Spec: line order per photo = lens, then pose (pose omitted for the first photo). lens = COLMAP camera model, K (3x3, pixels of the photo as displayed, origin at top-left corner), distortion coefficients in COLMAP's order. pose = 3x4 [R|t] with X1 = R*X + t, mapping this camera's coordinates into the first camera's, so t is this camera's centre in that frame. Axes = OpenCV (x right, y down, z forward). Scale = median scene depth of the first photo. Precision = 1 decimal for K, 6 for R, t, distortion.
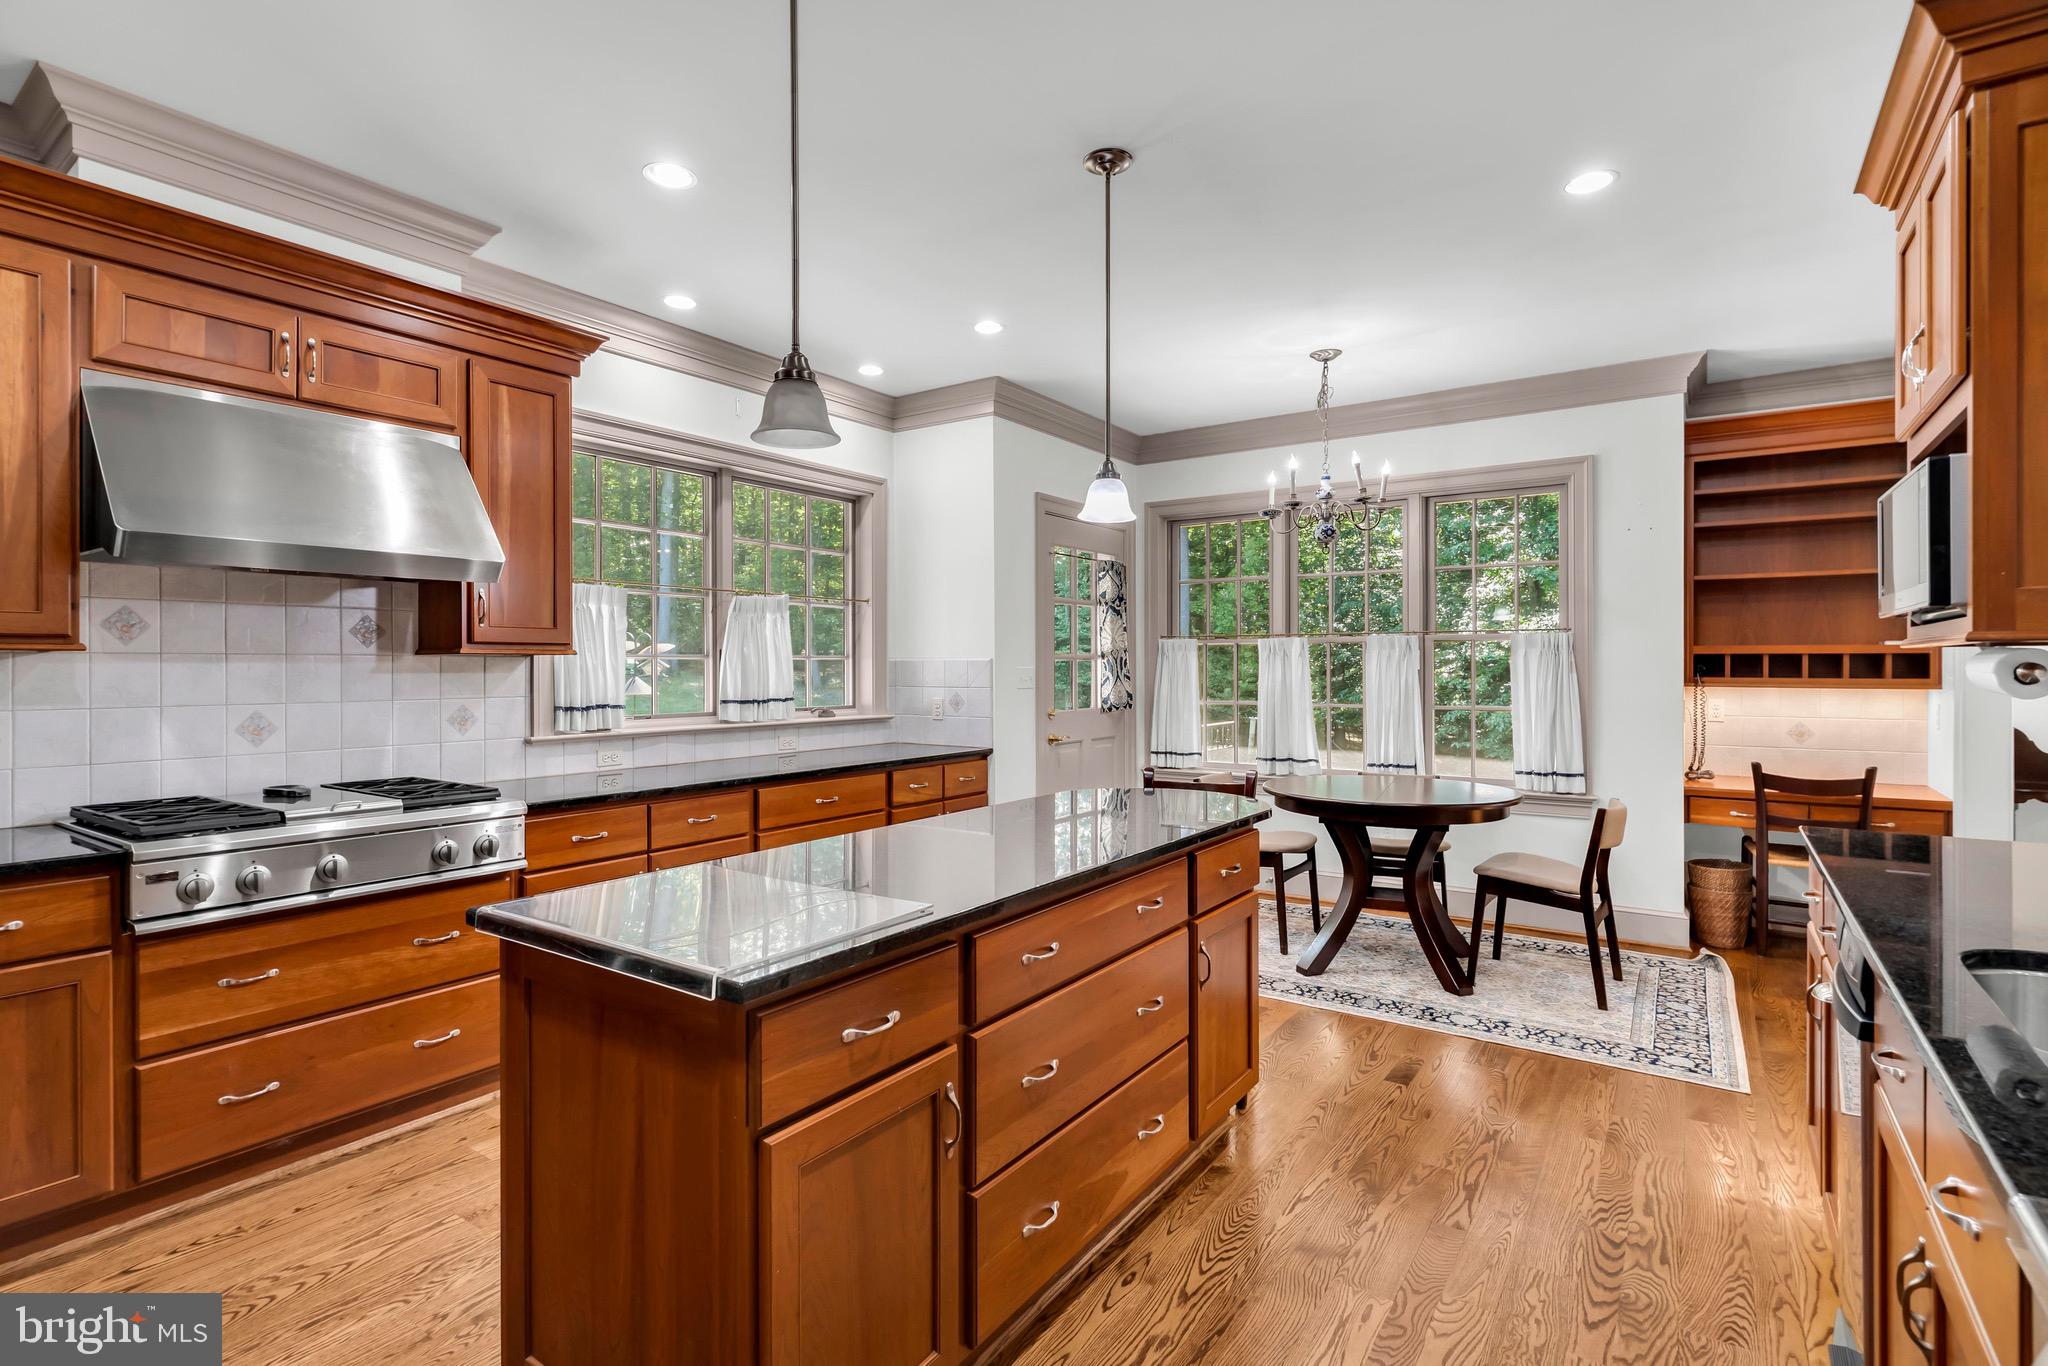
lens RADIAL K [[990.1, 0, 1003.5], [0, 990.1, 671.2], [0, 0, 1]] dist [0.005299, -0.000814]
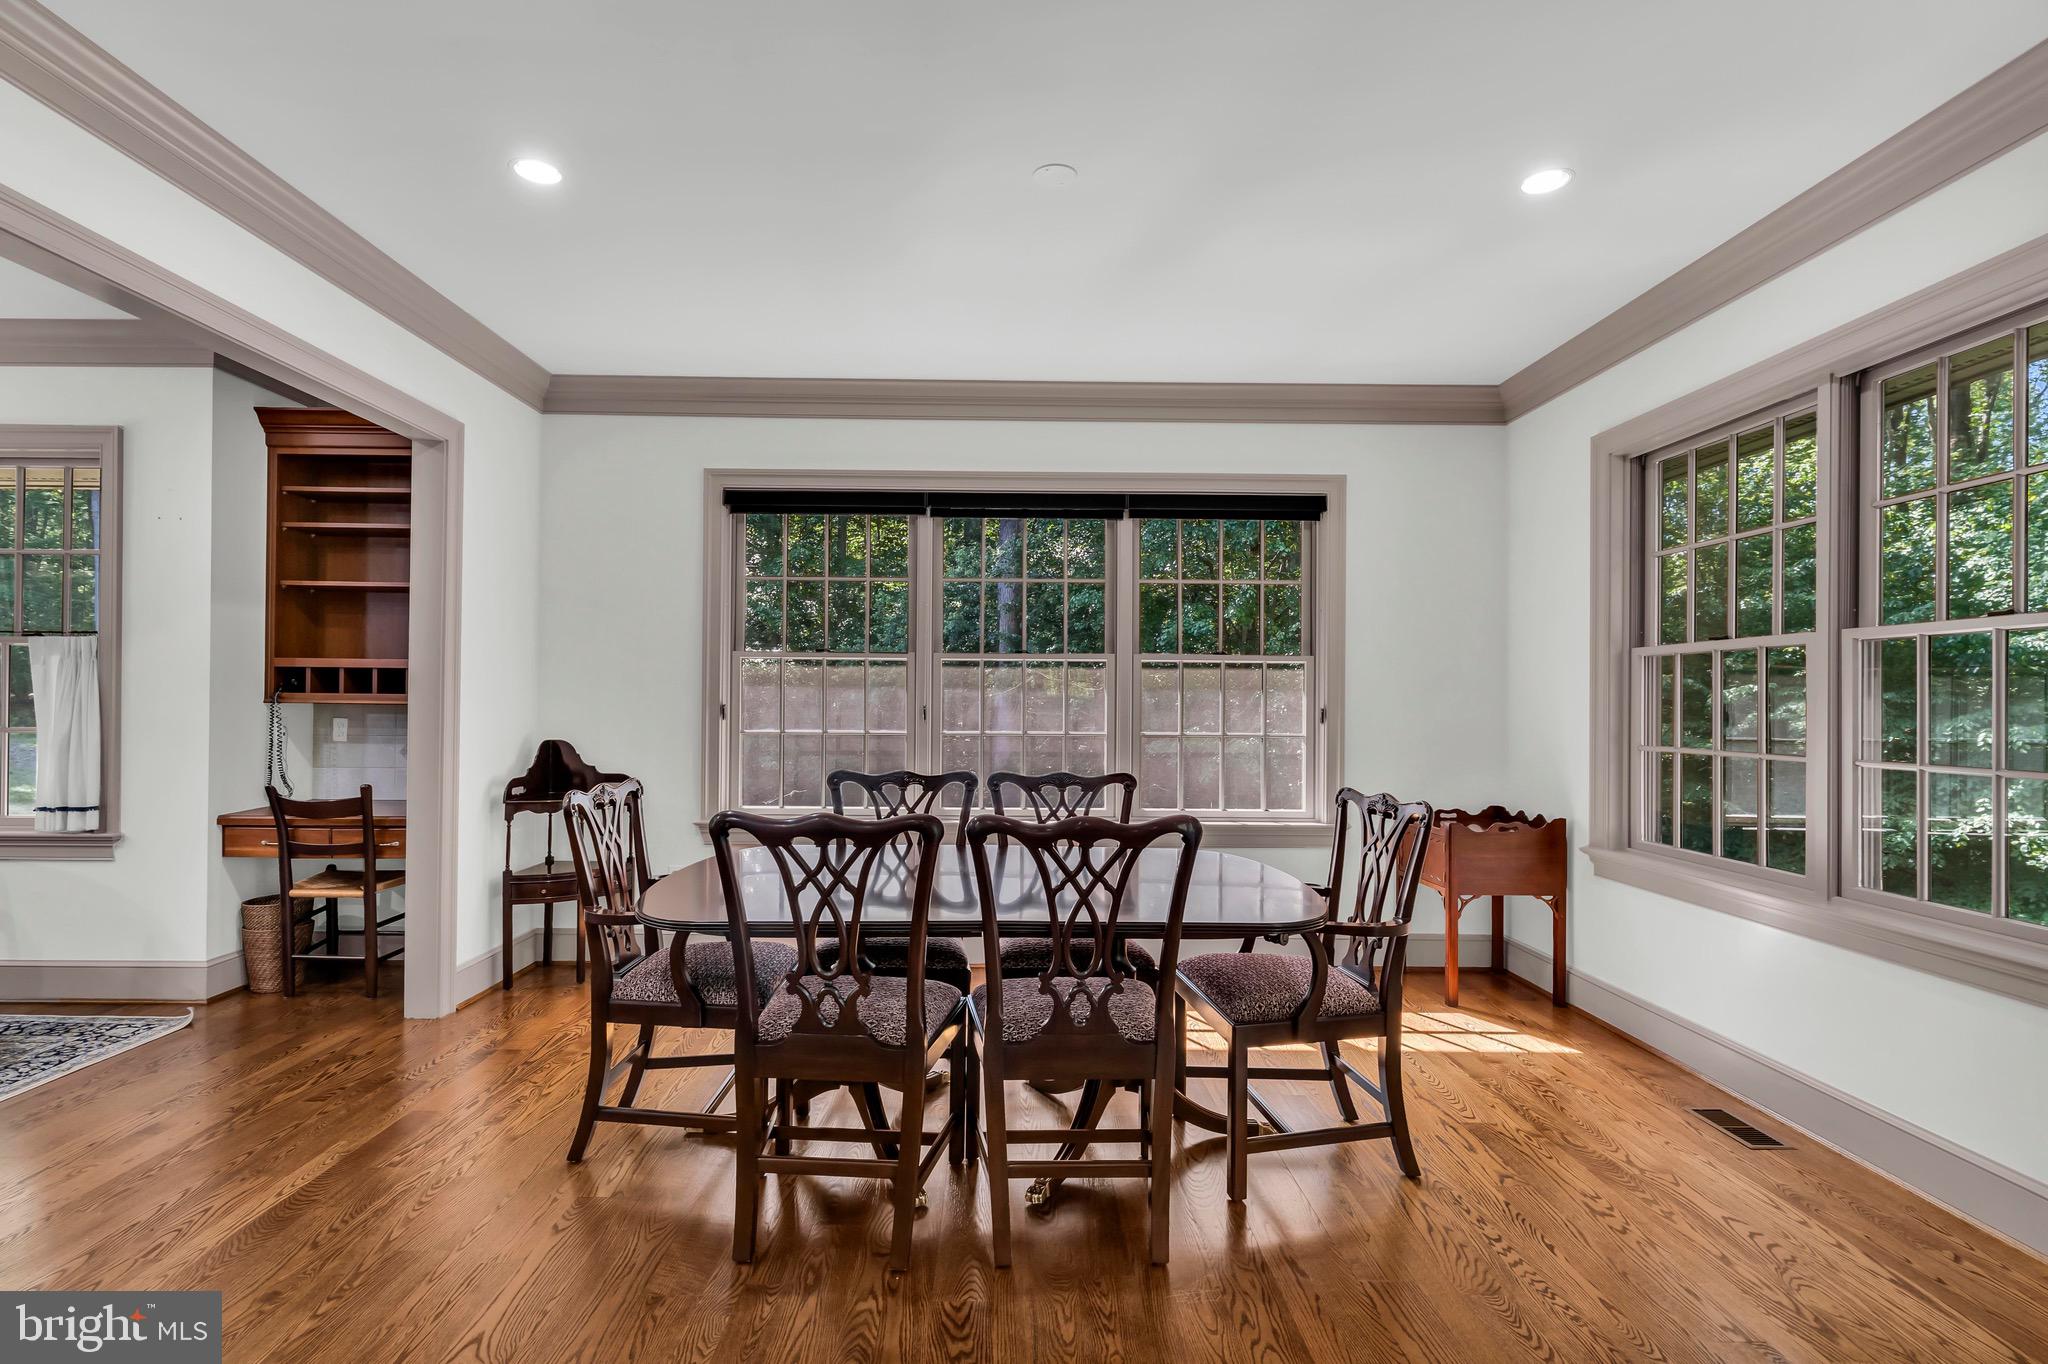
lens RADIAL K [[990.1, 0, 1017.9], [0, 990.1, 690.8], [0, 0, 1]] dist [0.005299, -0.000814]
pose [[0.812605, 0.011454, 0.582702, 0.775801], [-0.006246, 0.999921, -0.010945, 0.010782], [-0.582782, 0.005255, 0.812612, -0.140988]]
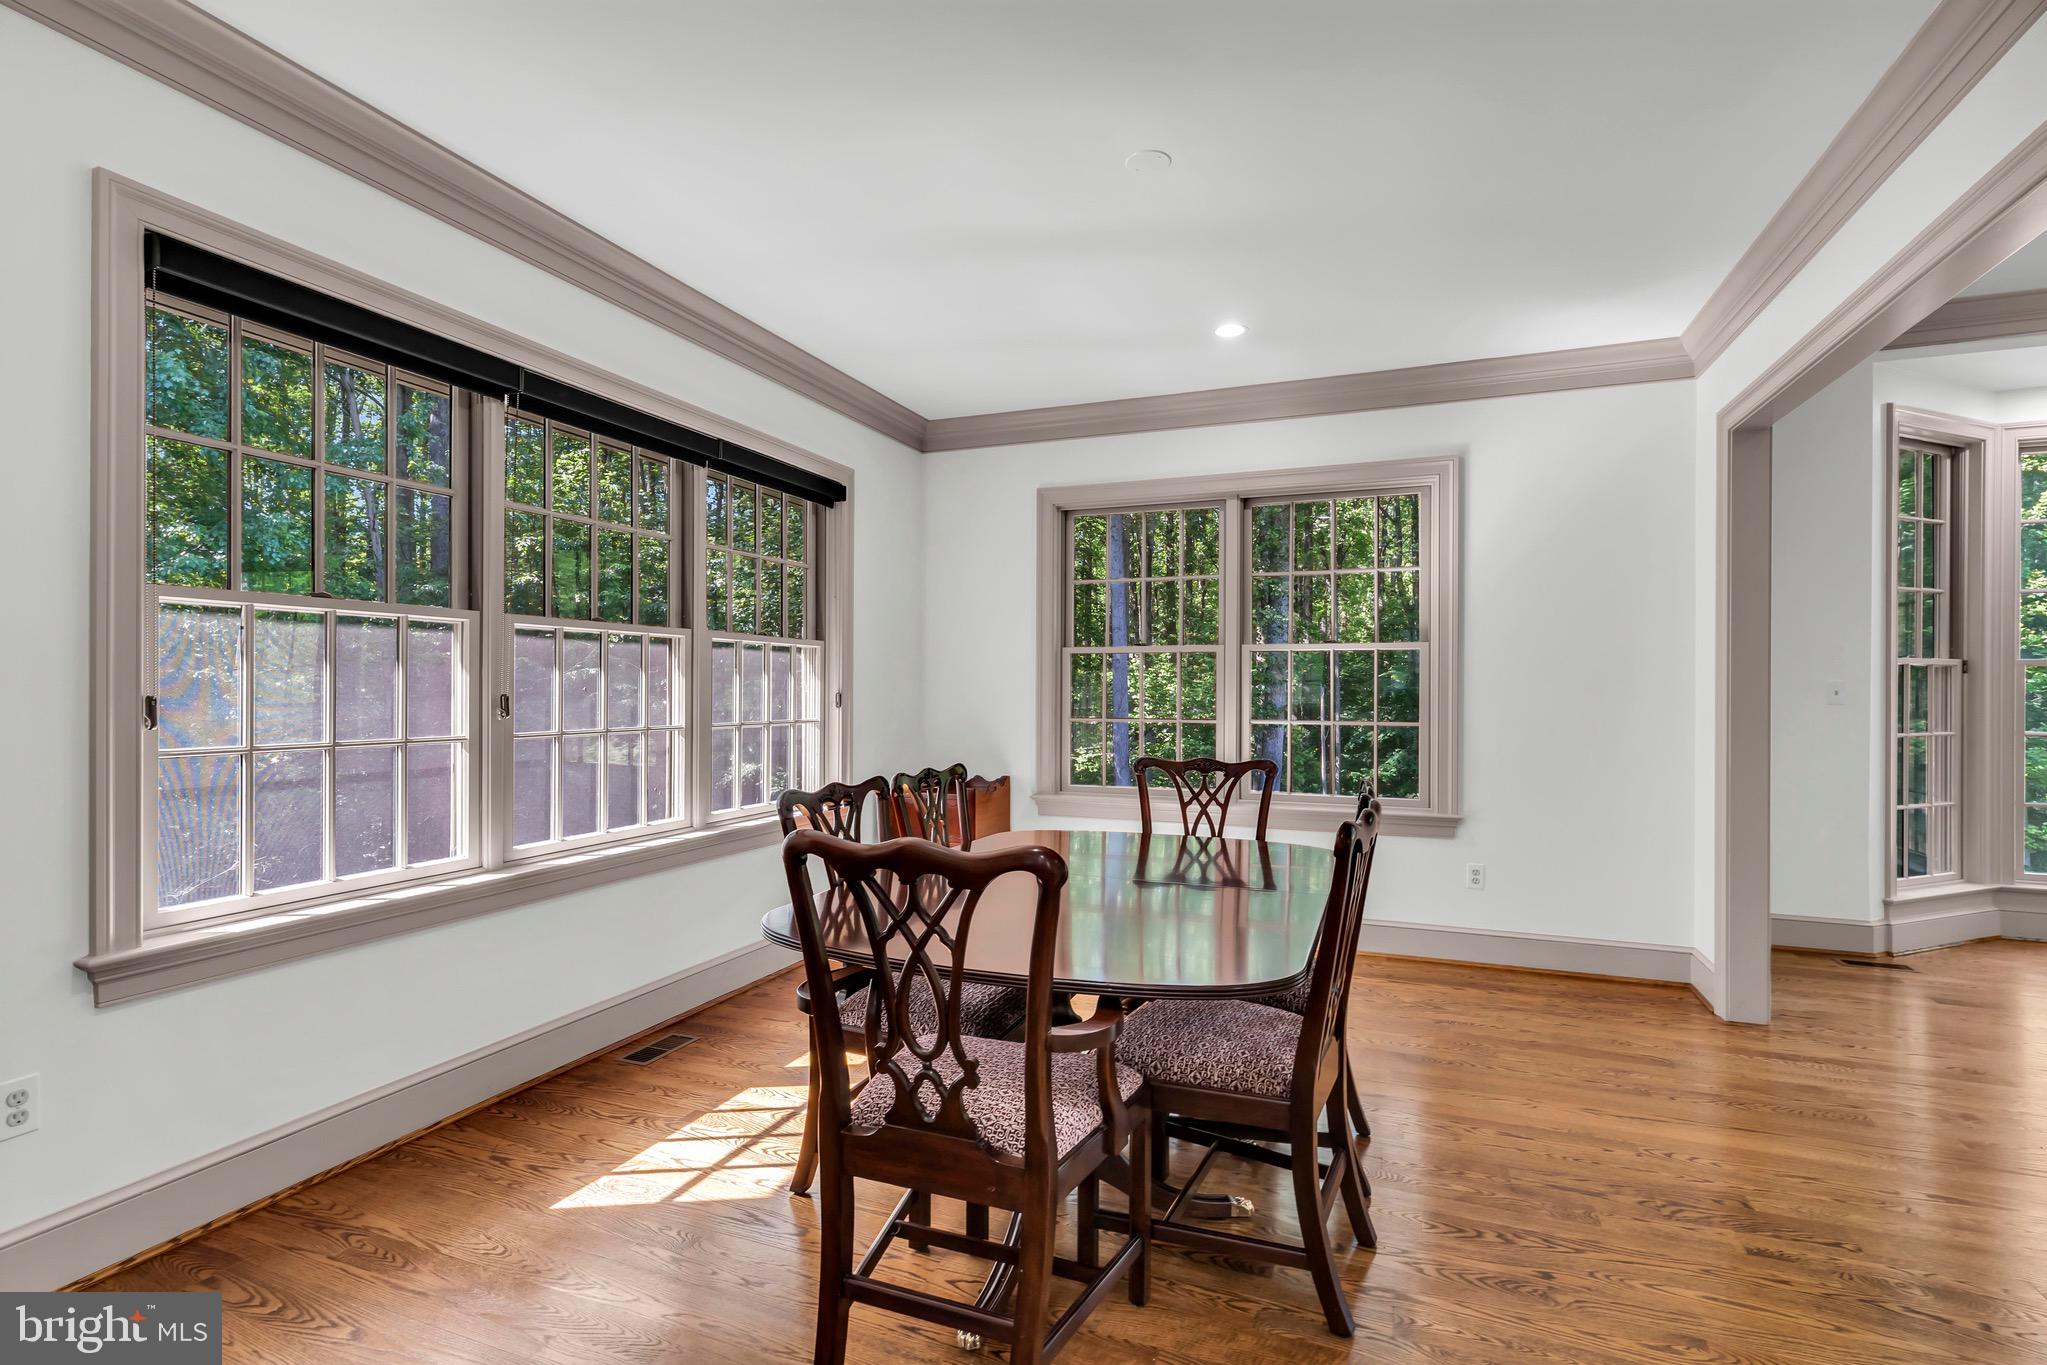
lens RADIAL K [[989.6, 0, 1006.3], [0, 989.6, 691.2], [0, 0, 1]] dist [0.005299, -0.000814]
pose [[-0.229278, -0.003525, 0.973355, 0.562682], [-0.003637, 0.999990, 0.002765, 0.010559], [-0.973354, -0.002906, -0.229289, 0.593413]]
